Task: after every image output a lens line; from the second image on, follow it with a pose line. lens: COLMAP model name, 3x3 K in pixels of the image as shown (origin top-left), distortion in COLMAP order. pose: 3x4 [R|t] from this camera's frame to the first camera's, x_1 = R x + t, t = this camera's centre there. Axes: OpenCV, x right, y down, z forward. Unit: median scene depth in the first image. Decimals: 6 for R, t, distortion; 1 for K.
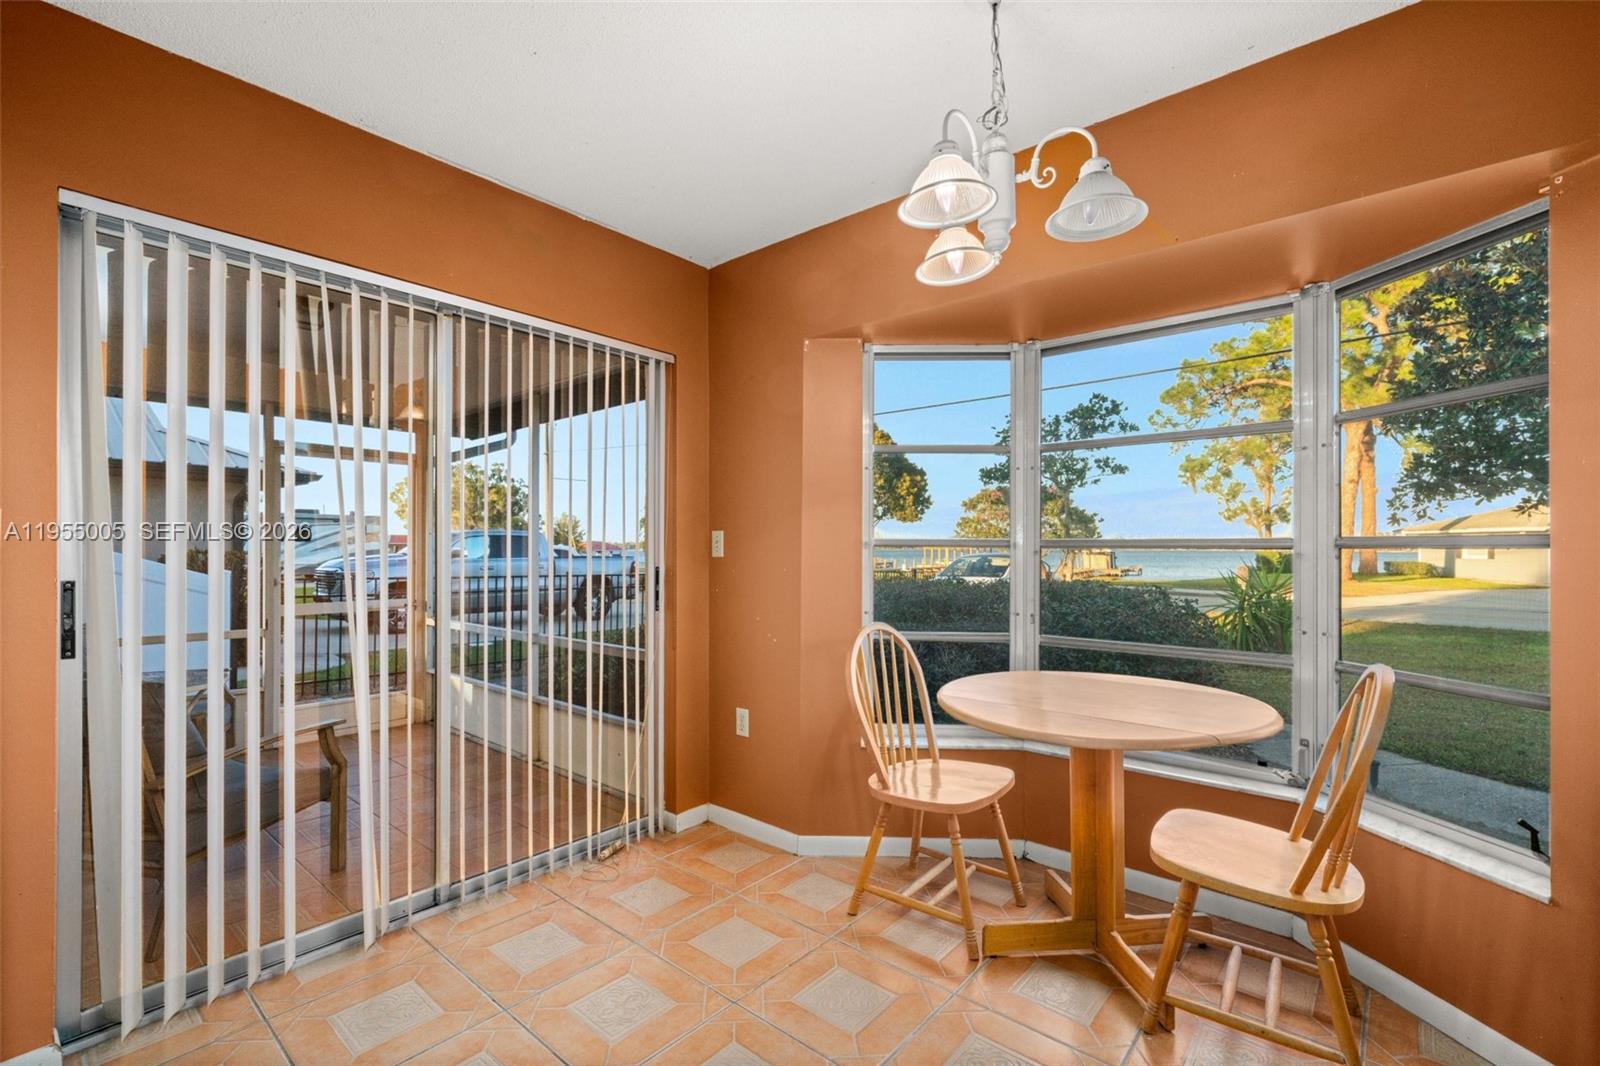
lens RADIAL K [[691.2, 0, 803.1], [0, 691.2, 544.5], [0, 0, 1]] dist [0.001827, 0.000893]
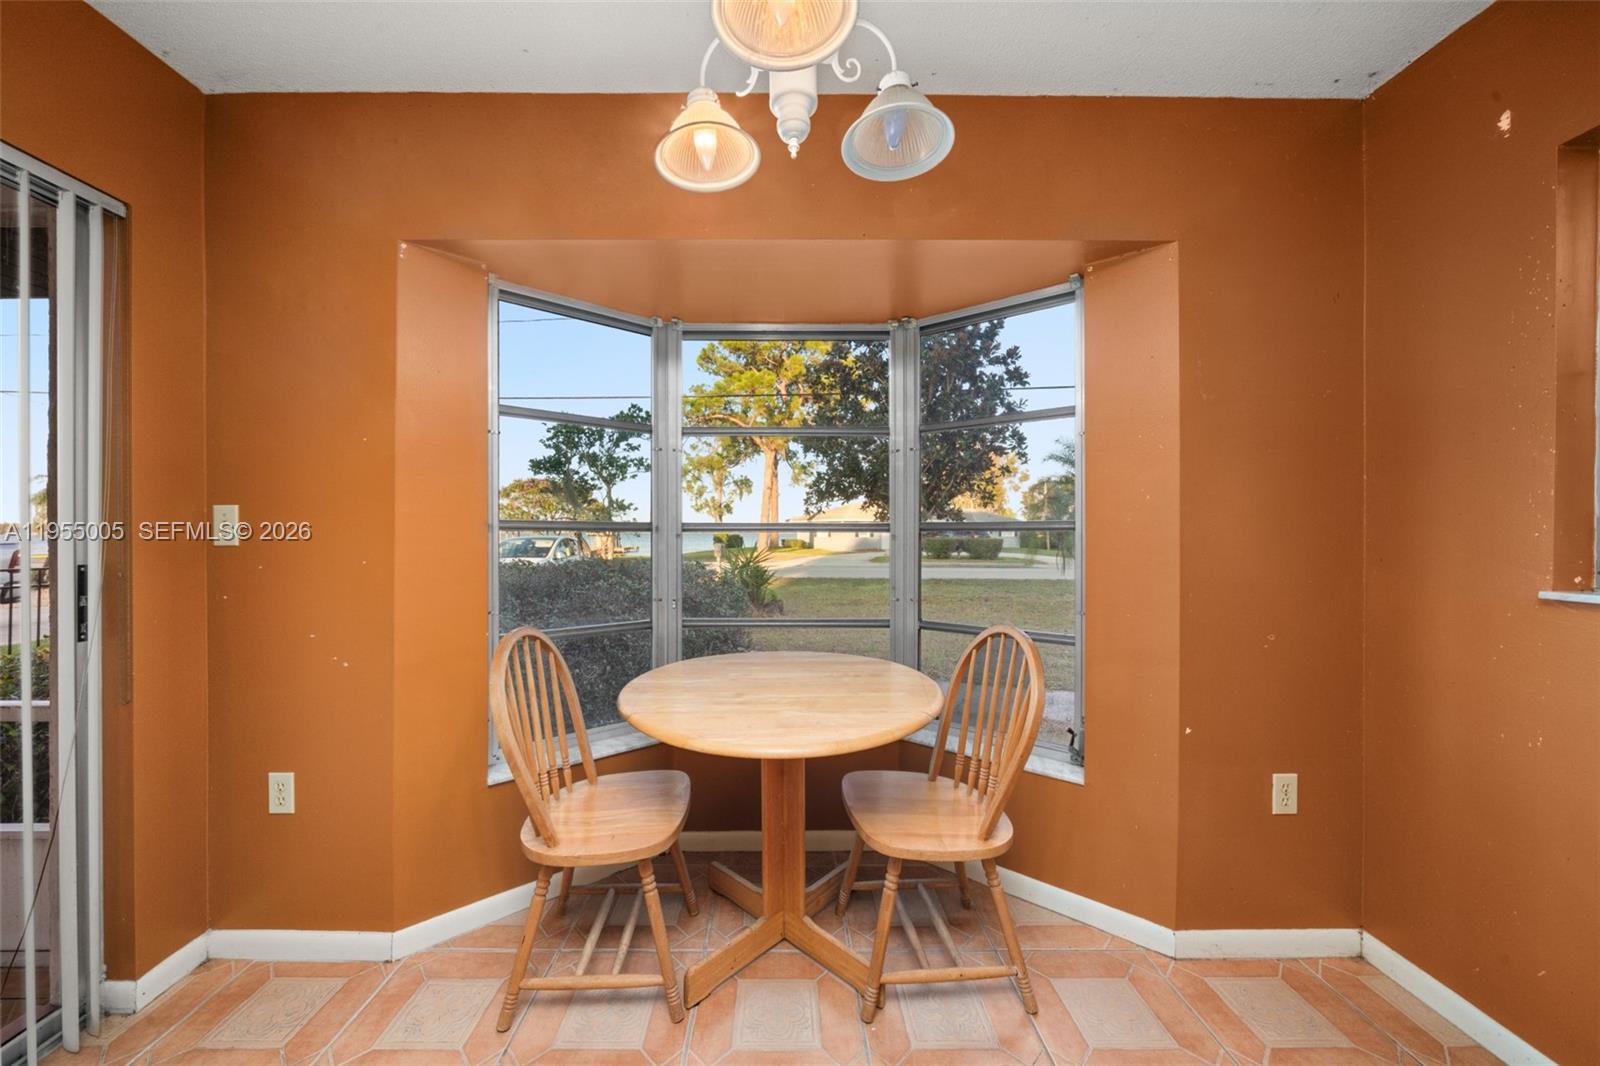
lens RADIAL K [[555.3, 0, 768.0], [0, 555.3, 532.2], [0, 0, 1]] dist [-0.006380, 0.000850]
pose [[0.767443, -0.002805, 0.641111, -0.060119], [-0.001550, 0.999979, 0.006231, 0.000753], [-0.641115, -0.005776, 0.767423, 0.254098]]
